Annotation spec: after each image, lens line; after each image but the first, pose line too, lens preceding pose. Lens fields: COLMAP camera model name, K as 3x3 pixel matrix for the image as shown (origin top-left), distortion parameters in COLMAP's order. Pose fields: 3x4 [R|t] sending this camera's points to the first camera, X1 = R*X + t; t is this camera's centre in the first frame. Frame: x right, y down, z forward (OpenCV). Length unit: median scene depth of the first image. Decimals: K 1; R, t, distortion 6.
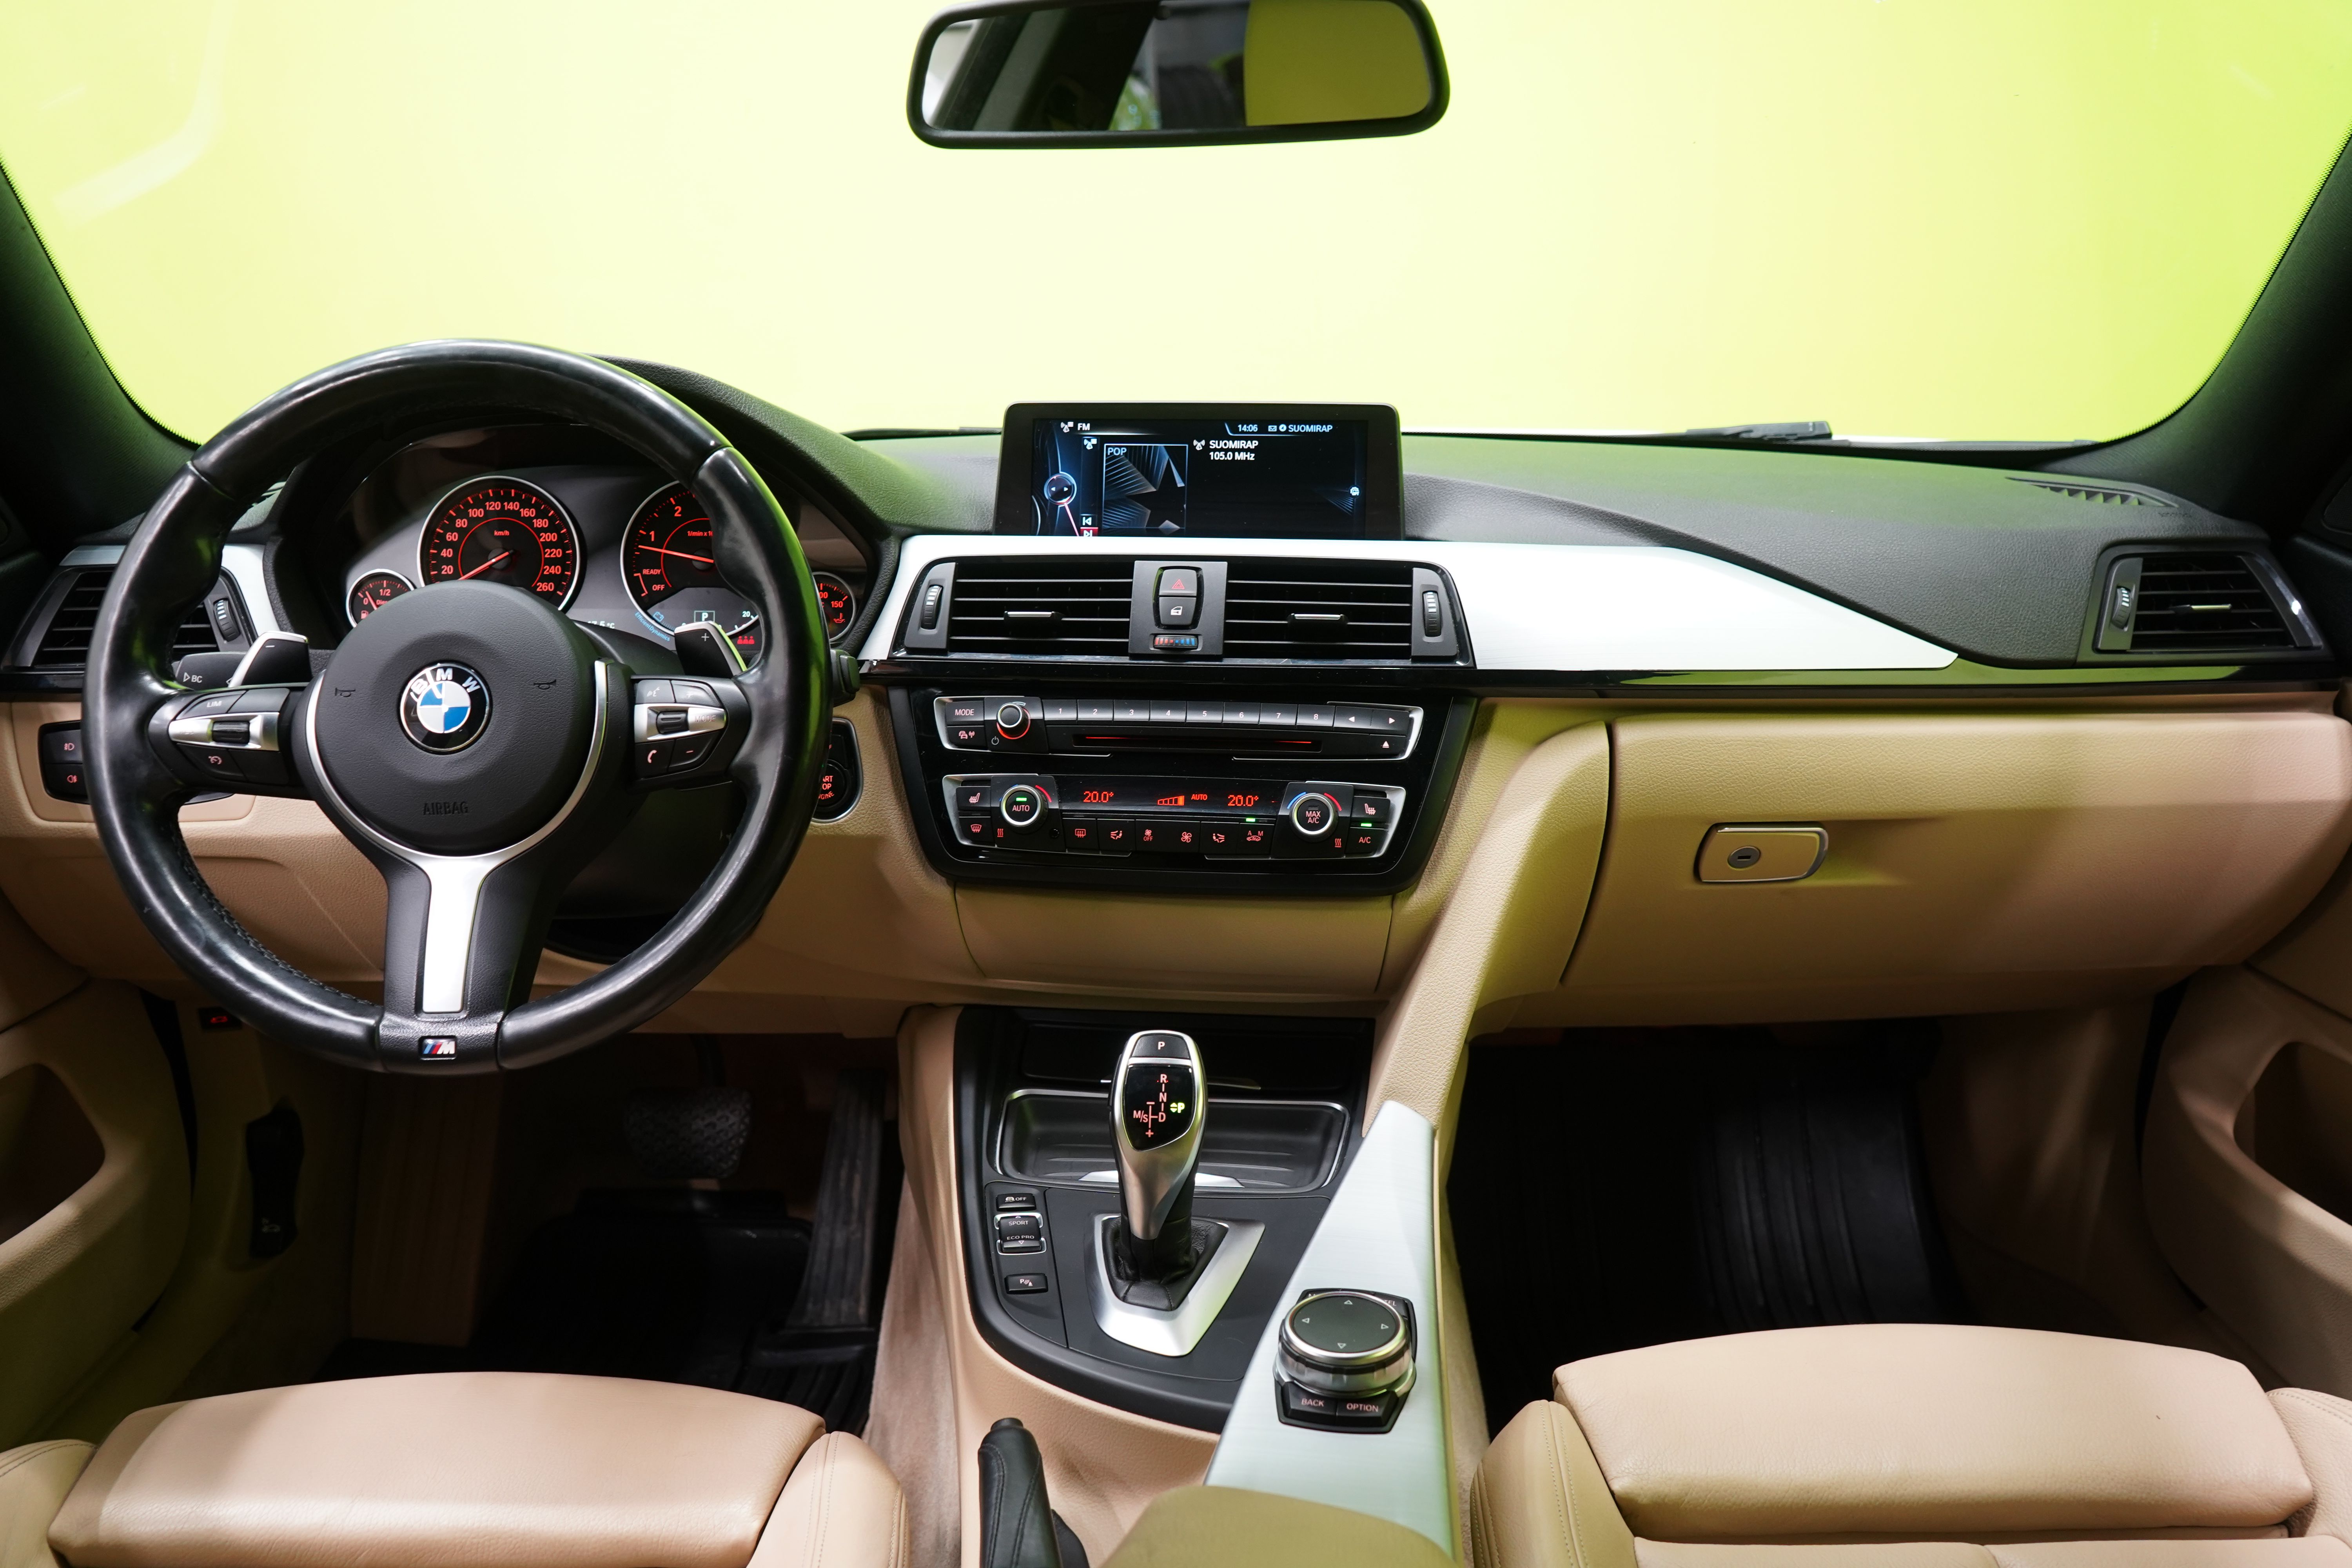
lens RADIAL K [[1901.6, 0, 1174.1], [0, 1901.6, 789.5], [0, 0, 1]] dist [-0.003477, 0.012409]
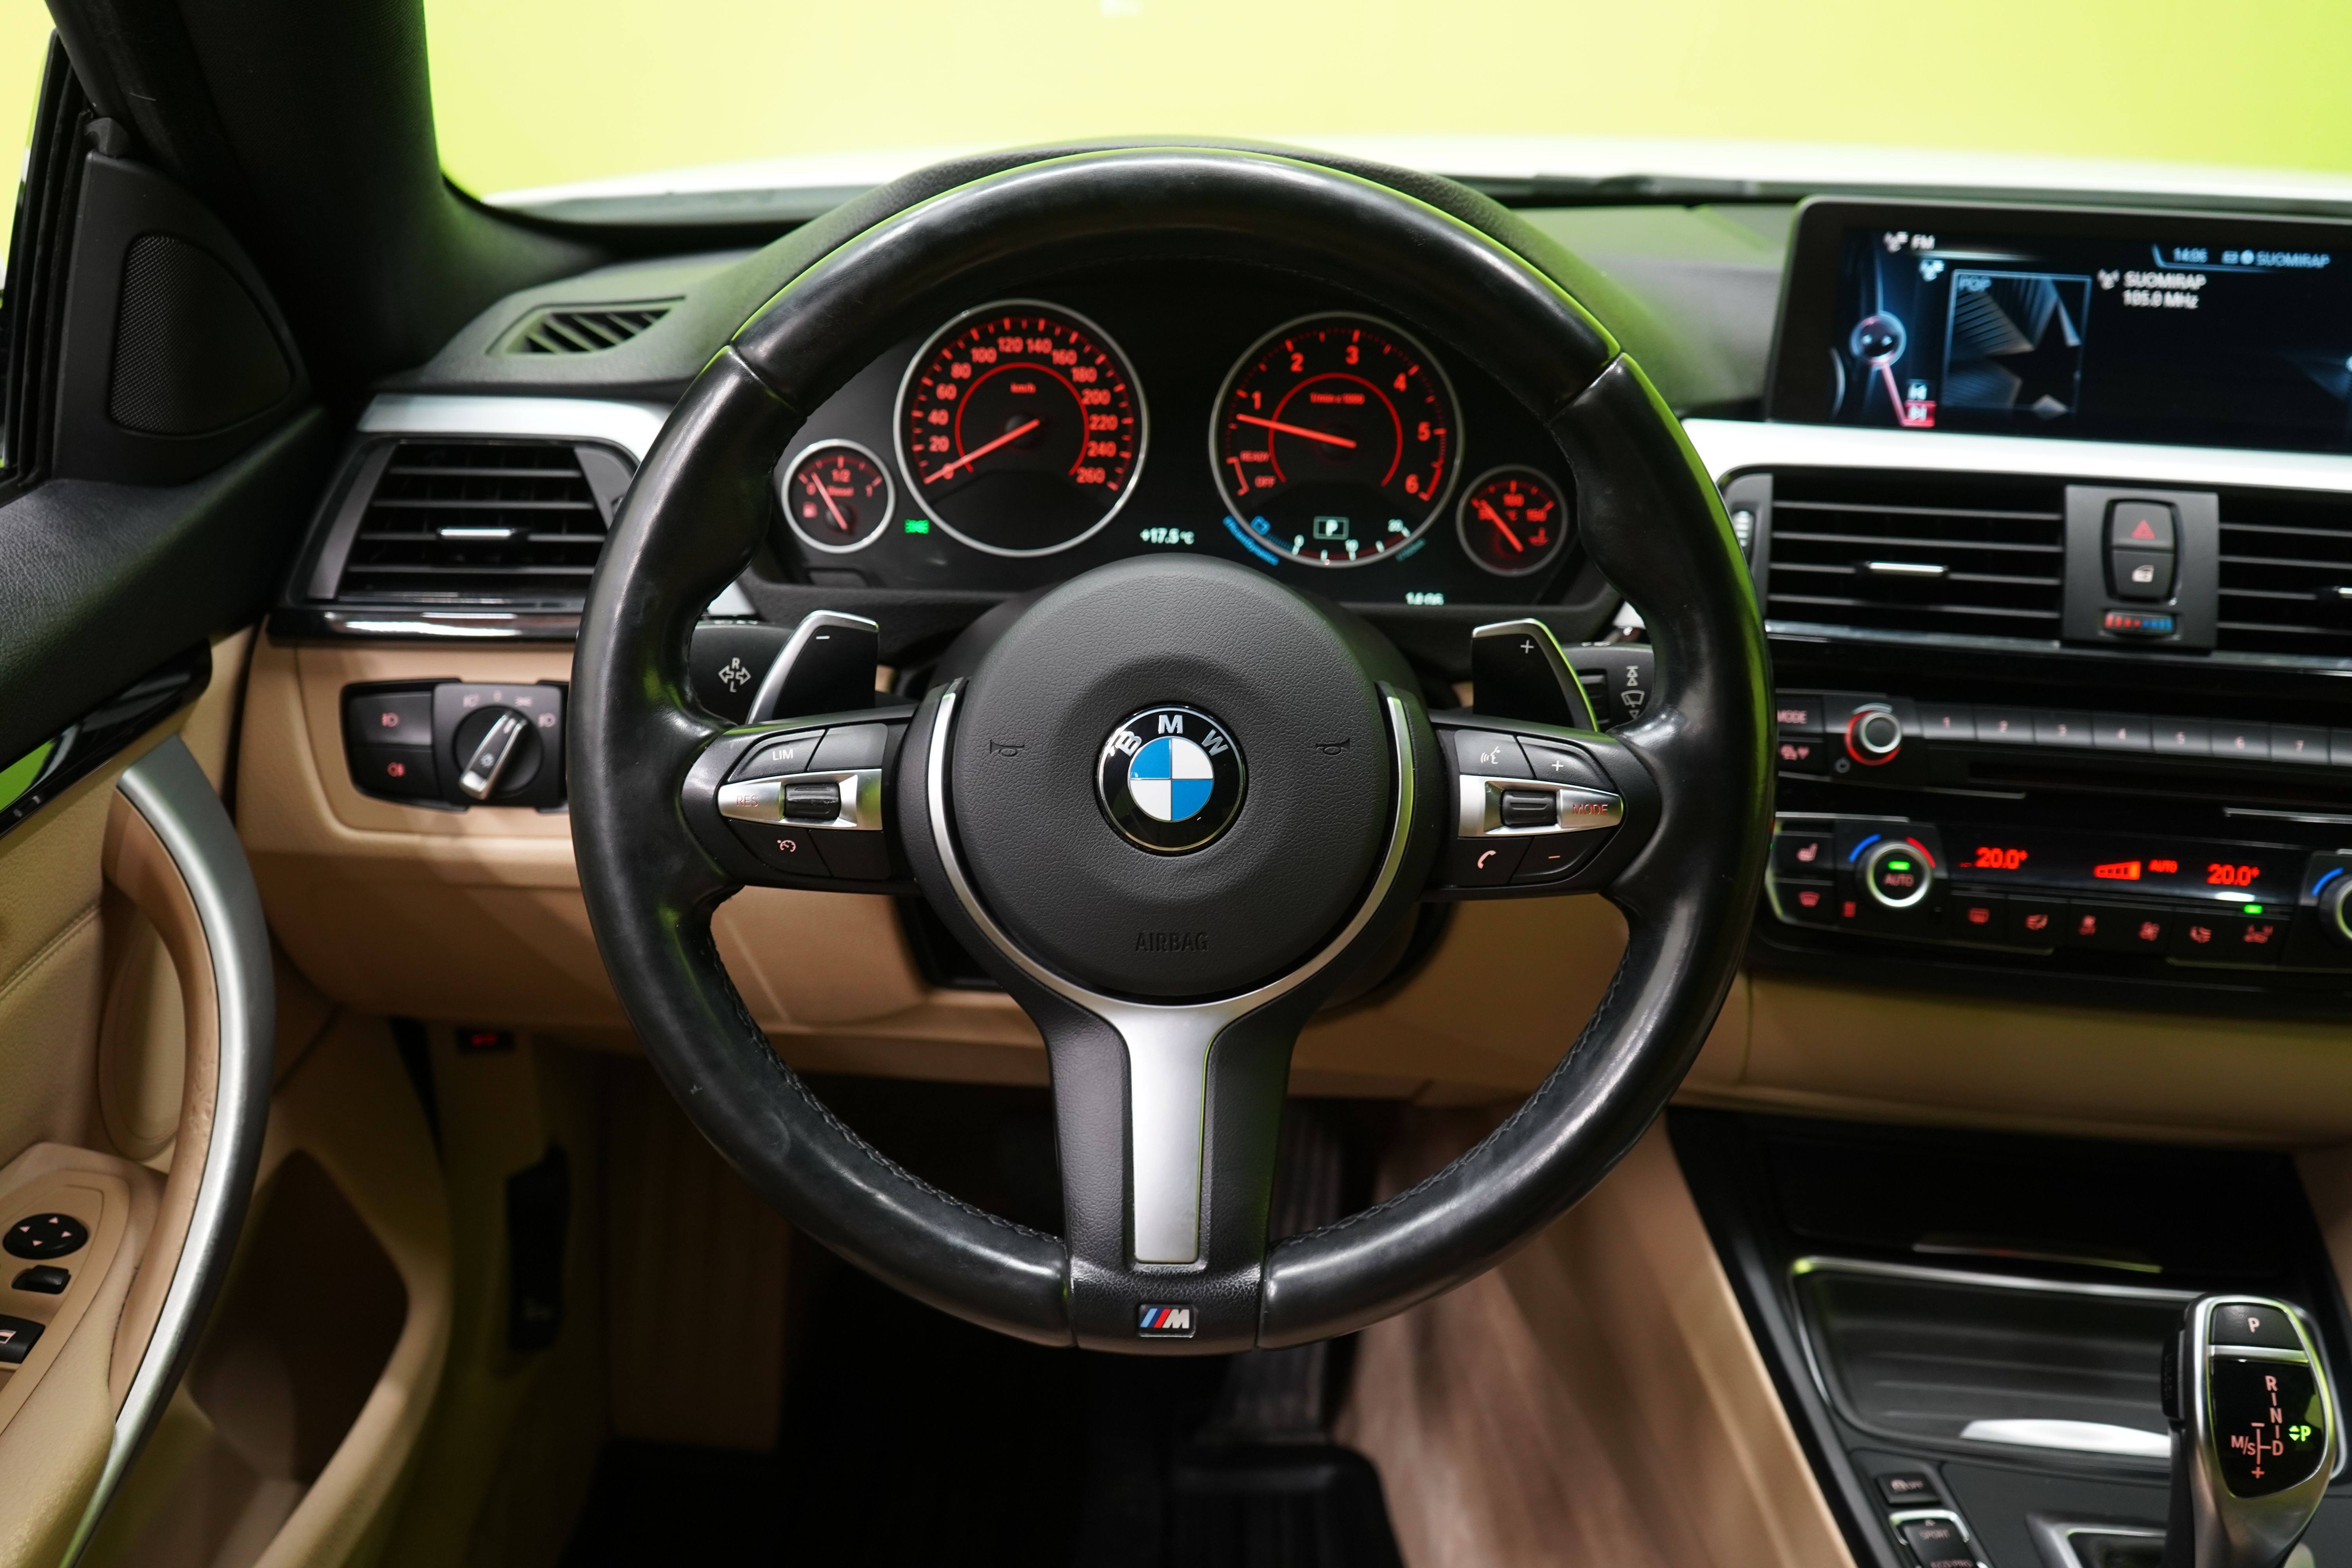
lens RADIAL K [[2361.9, 0, 1175.9], [0, 2361.9, 782.5], [0, 0, 1]] dist [0.014904, 0.000000]
pose [[0.999498, 0.029454, 0.011666, -0.330844], [-0.030841, 0.988847, 0.145704, -0.130303], [-0.007244, -0.145991, 0.989259, 0.203995]]
